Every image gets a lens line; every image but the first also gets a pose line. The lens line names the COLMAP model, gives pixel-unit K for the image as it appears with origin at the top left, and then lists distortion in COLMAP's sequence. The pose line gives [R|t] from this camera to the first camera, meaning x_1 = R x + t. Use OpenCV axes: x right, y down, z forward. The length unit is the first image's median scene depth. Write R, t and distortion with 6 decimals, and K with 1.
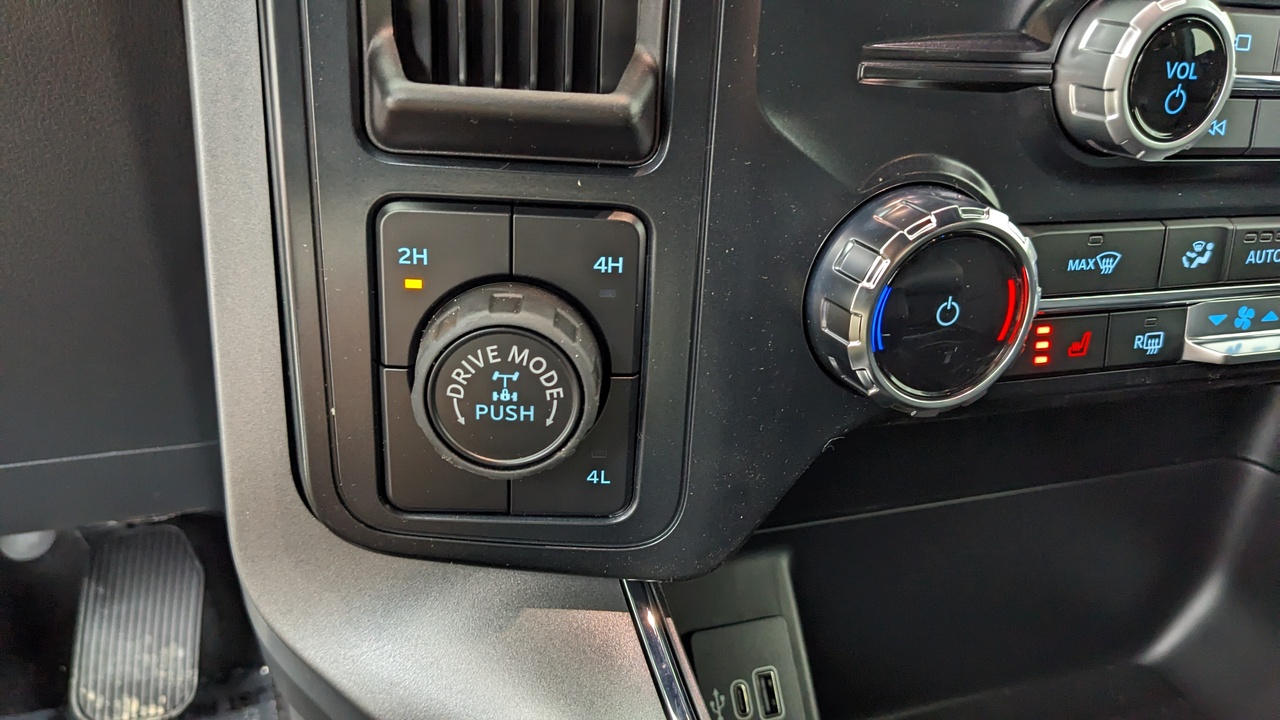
lens RADIAL K [[1046.1, 0, 640.0], [0, 1046.1, 360.0], [0, 0, 1]] dist [-0.029606, 0.001913]
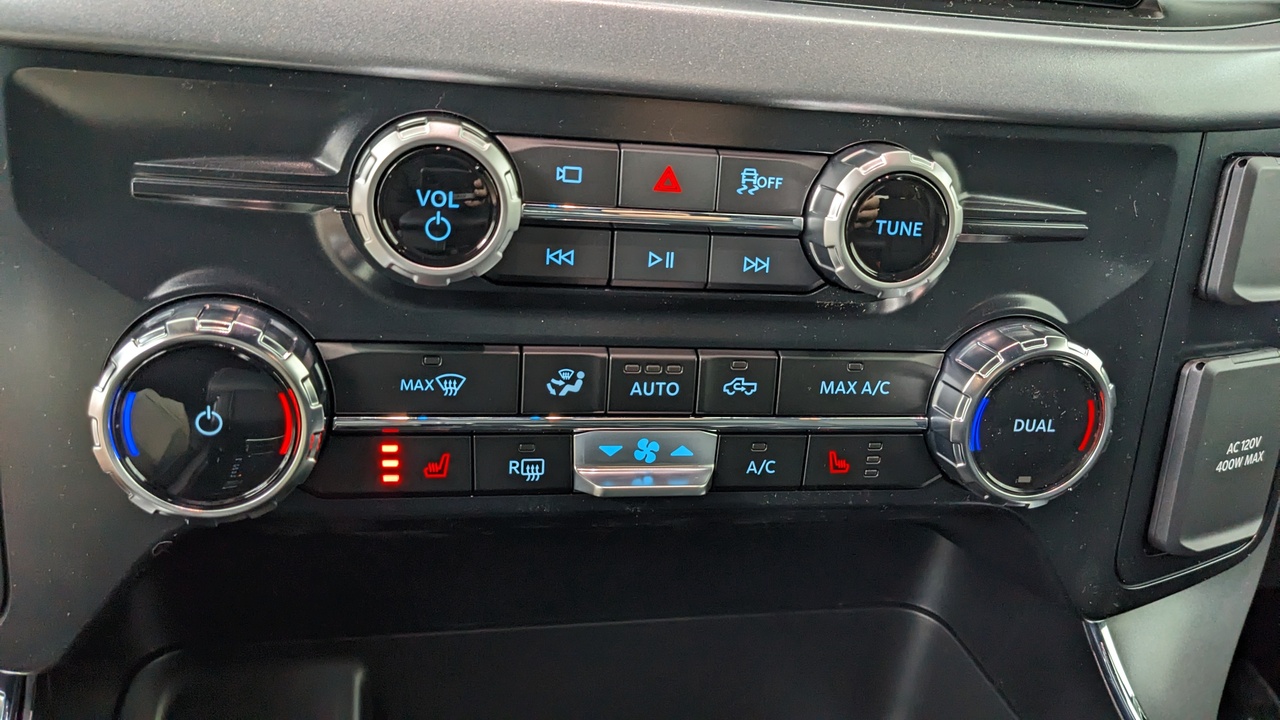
lens RADIAL K [[1017.2, 0, 635.5], [0, 1017.2, 337.4], [0, 0, 1]] dist [0.057898, -0.107625]
pose [[0.993344, 0.060061, -0.098288, 0.698088], [-0.071213, 0.990902, -0.114201, -0.038271], [0.090535, 0.120440, 0.988584, 0.040720]]
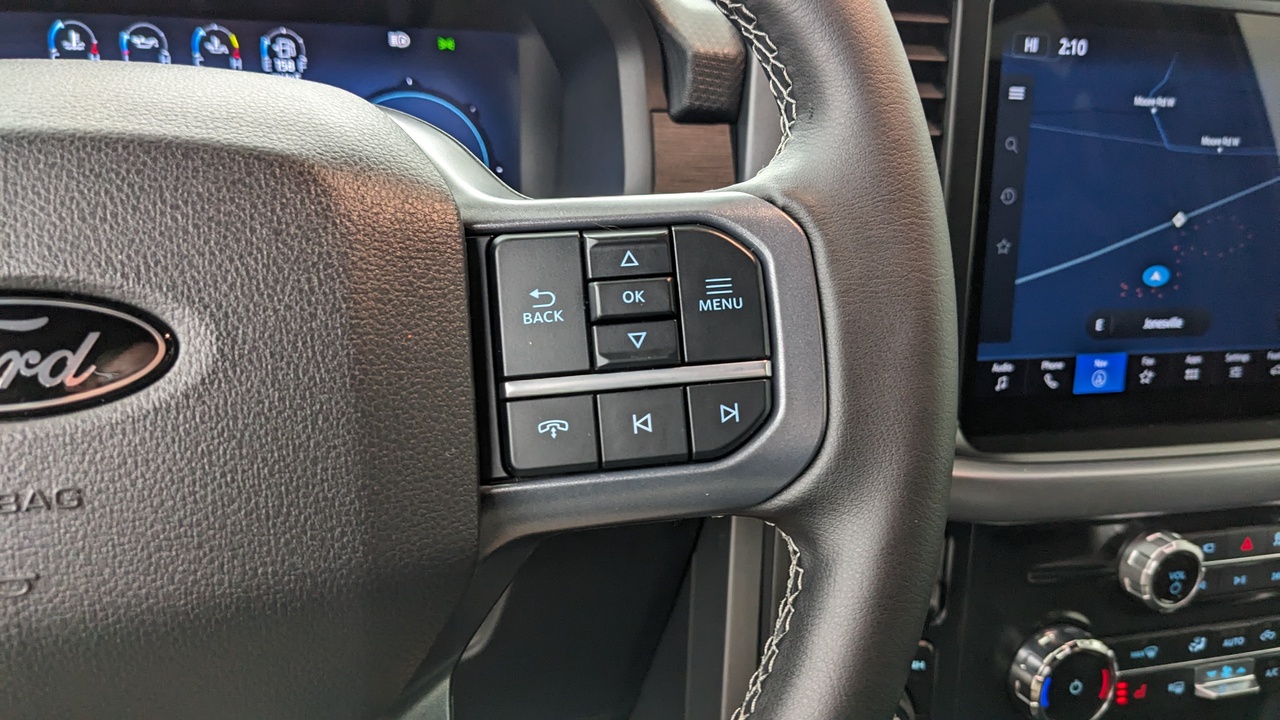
lens RADIAL K [[1017.2, 0, 635.5], [0, 1017.2, 337.4], [0, 0, 1]] dist [0.057898, -0.107625]
pose [[0.998570, -0.011080, -0.052306, -0.432480], [0.001119, 0.982407, -0.186750, -0.315536], [0.053455, 0.186424, 0.981014, -1.101776]]
